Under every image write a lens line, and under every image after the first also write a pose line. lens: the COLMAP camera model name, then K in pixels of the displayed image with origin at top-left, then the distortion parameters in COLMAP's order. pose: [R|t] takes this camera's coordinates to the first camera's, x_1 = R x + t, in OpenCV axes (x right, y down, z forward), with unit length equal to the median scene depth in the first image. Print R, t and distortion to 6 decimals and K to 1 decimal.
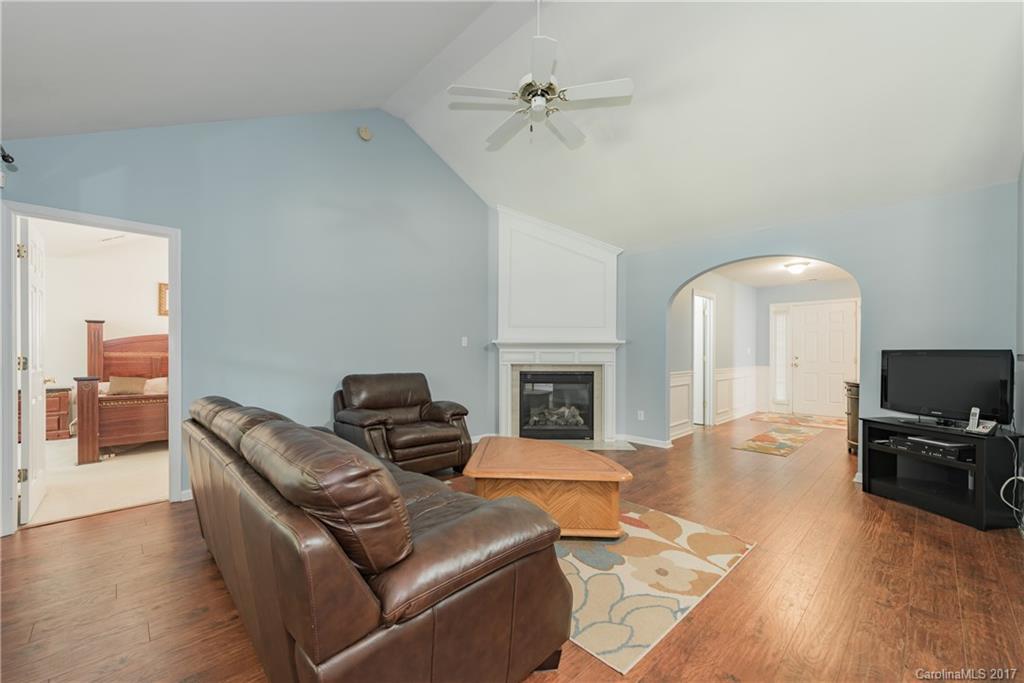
lens RADIAL K [[406.4, 0, 513.3], [0, 406.4, 347.1], [0, 0, 1]] dist [0.010813, -0.000057]
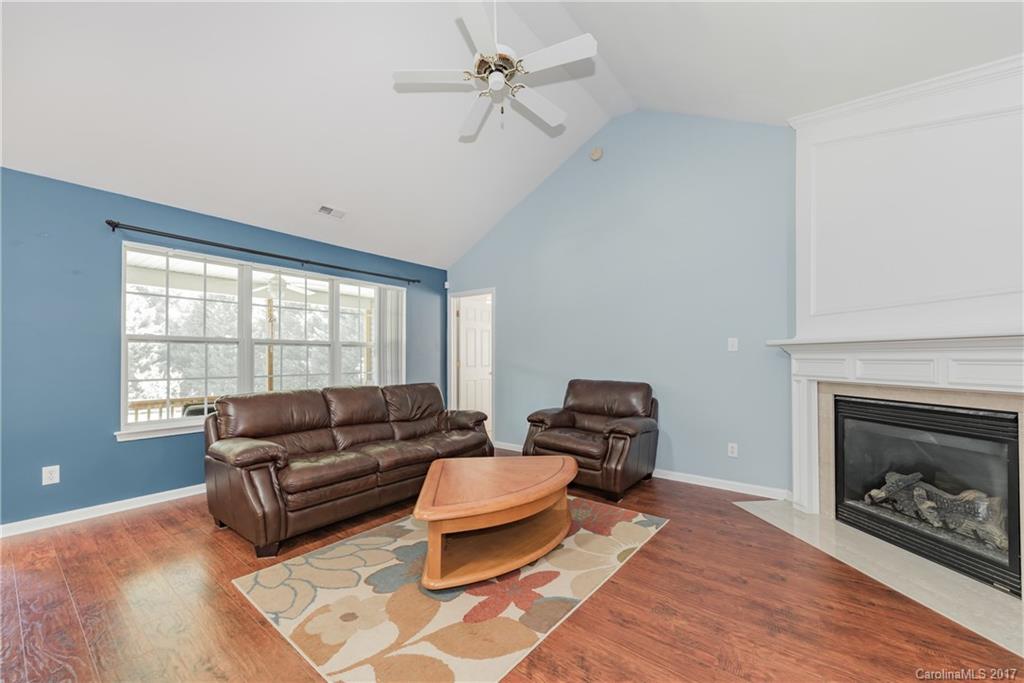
lens RADIAL K [[408.5, 0, 511.5], [0, 408.5, 353.4], [0, 0, 1]] dist [0.017922, 0.000064]
pose [[0.123245, -0.011784, -0.992306, 0.814881], [0.019407, 0.999767, -0.009462, 0.001635], [0.992186, -0.018092, 0.123445, 0.787874]]
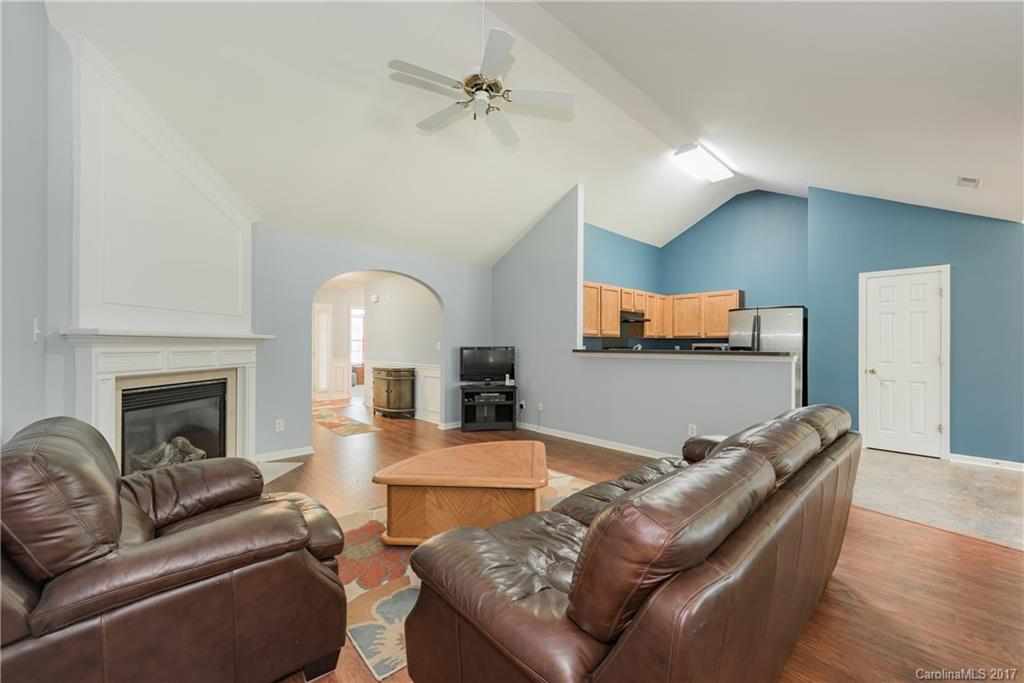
lens RADIAL K [[406.4, 0, 513.3], [0, 406.4, 347.1], [0, 0, 1]] dist [0.010813, -0.000057]
pose [[0.012355, -0.003245, 0.999918, -0.782694], [-0.005208, 0.999981, 0.003309, 0.001919], [-0.999910, -0.005248, 0.012338, 0.774713]]
